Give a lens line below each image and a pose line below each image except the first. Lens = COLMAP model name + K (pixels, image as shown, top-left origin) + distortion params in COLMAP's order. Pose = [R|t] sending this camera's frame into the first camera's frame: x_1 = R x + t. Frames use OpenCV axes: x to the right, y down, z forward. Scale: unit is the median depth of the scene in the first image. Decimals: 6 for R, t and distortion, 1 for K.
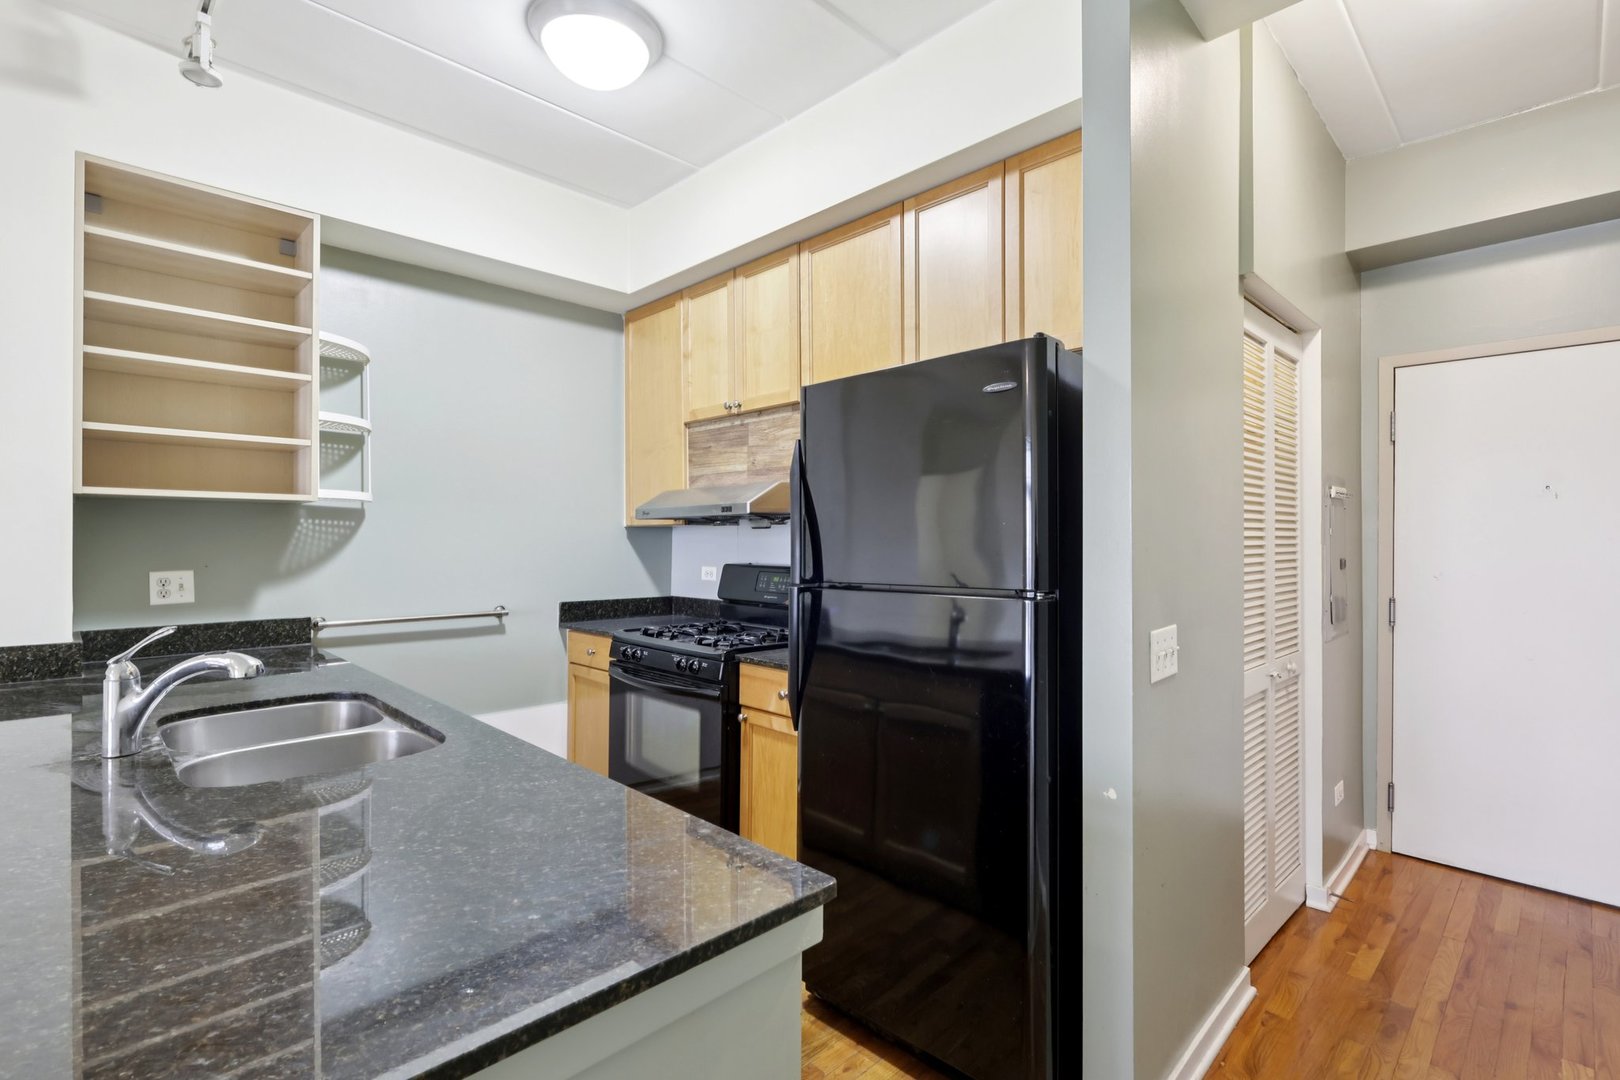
lens RADIAL K [[753.1, 0, 817.8], [0, 753.1, 532.4], [0, 0, 1]] dist [-0.000361, 0.000513]
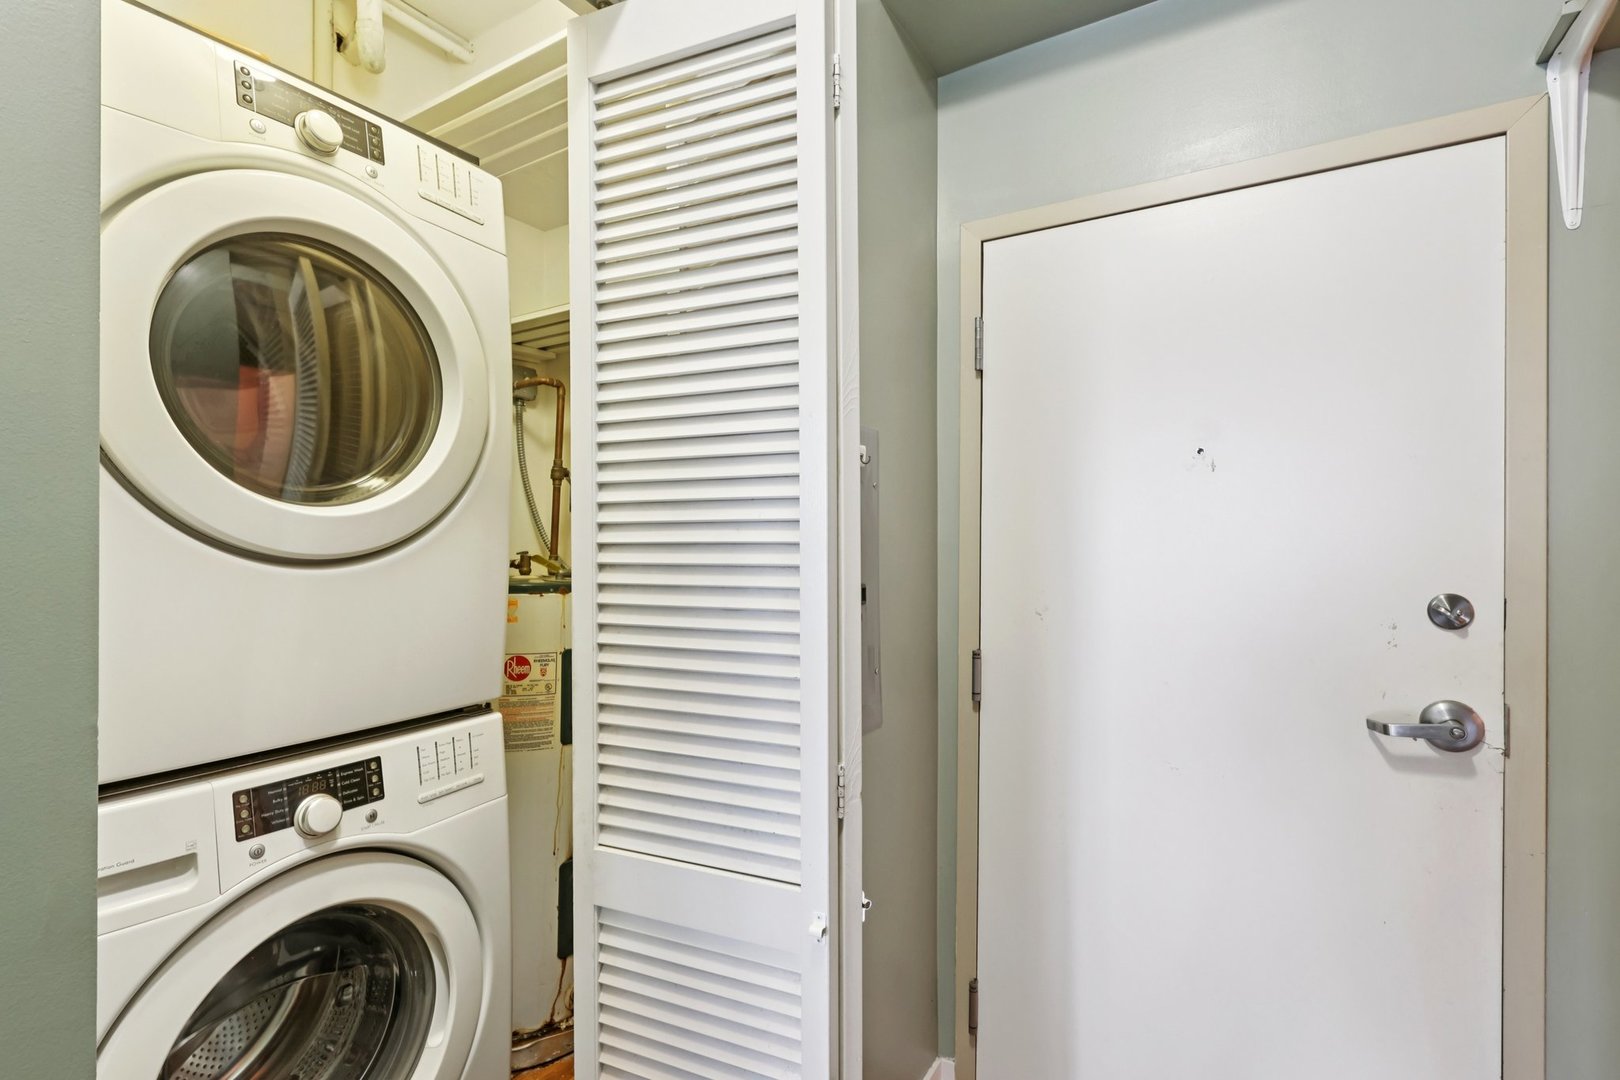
lens RADIAL K [[753.1, 0, 811.7], [0, 753.1, 540.8], [0, 0, 1]] dist [-0.000361, 0.000513]
pose [[0.931873, -0.001690, 0.362780, 0.446145], [-0.001082, 0.999972, 0.007437, 0.001874], [-0.362782, -0.007323, 0.931845, 0.524909]]
